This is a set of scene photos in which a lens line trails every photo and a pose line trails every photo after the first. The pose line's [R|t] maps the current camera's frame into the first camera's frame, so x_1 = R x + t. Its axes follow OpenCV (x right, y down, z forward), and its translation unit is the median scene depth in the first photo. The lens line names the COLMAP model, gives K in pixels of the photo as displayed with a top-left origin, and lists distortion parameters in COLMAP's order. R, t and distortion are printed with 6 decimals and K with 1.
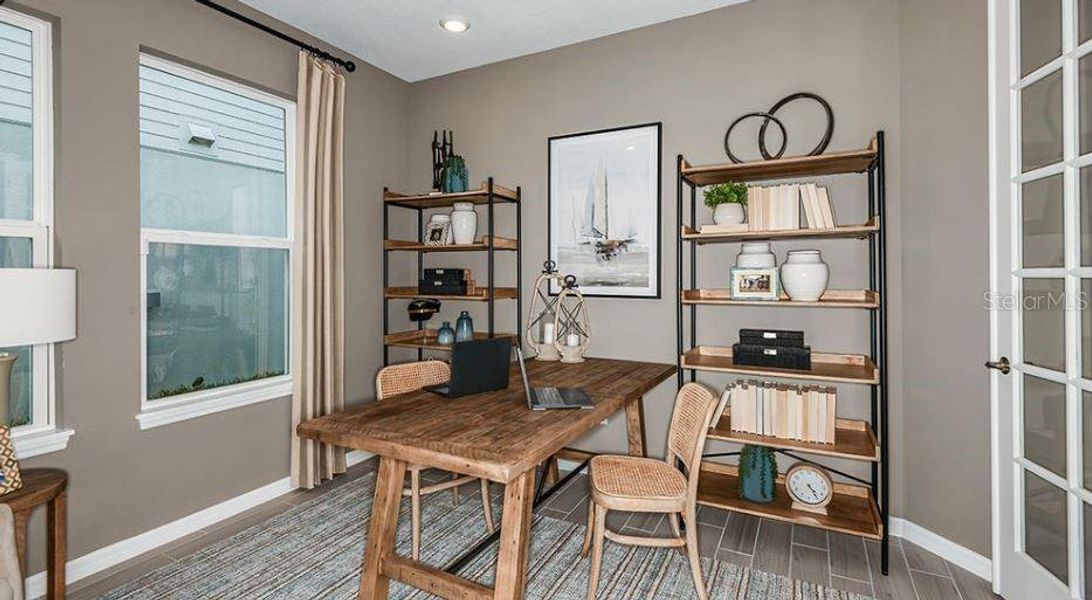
lens RADIAL K [[492.6, 0, 546.0], [0, 492.6, 300.0], [0, 0, 1]] dist [0.001768, -0.000202]
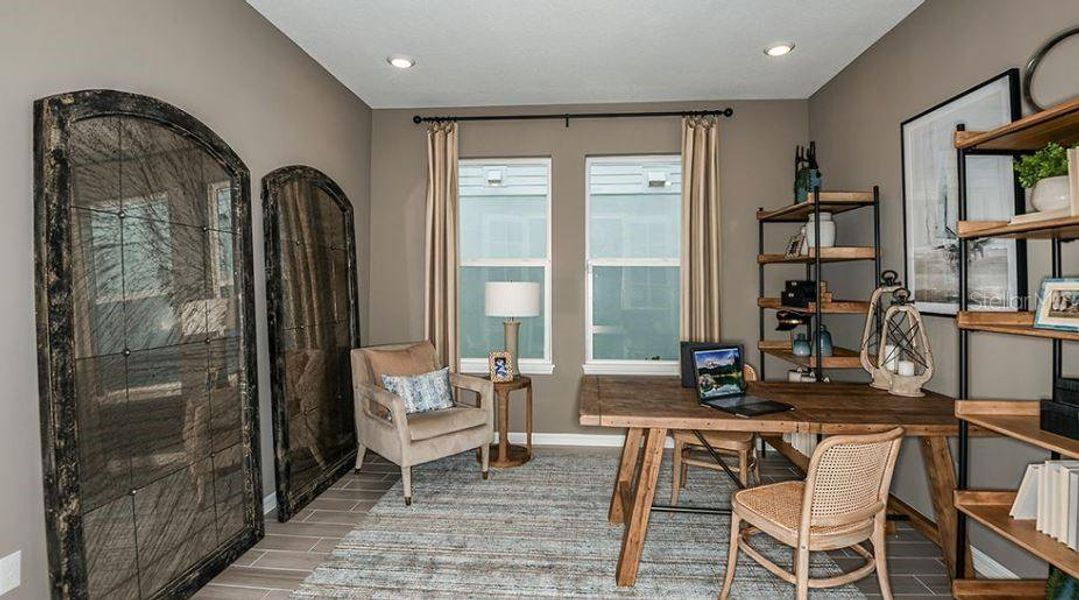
lens RADIAL K [[501.0, 0, 539.5], [0, 501.0, 300.0], [0, 0, 1]] dist [0.000588, -0.000178]
pose [[0.394325, 0.034550, -0.918321, 0.556952], [-0.058387, 0.998216, 0.012484, -0.006050], [0.917114, 0.048695, 0.395639, 0.117871]]
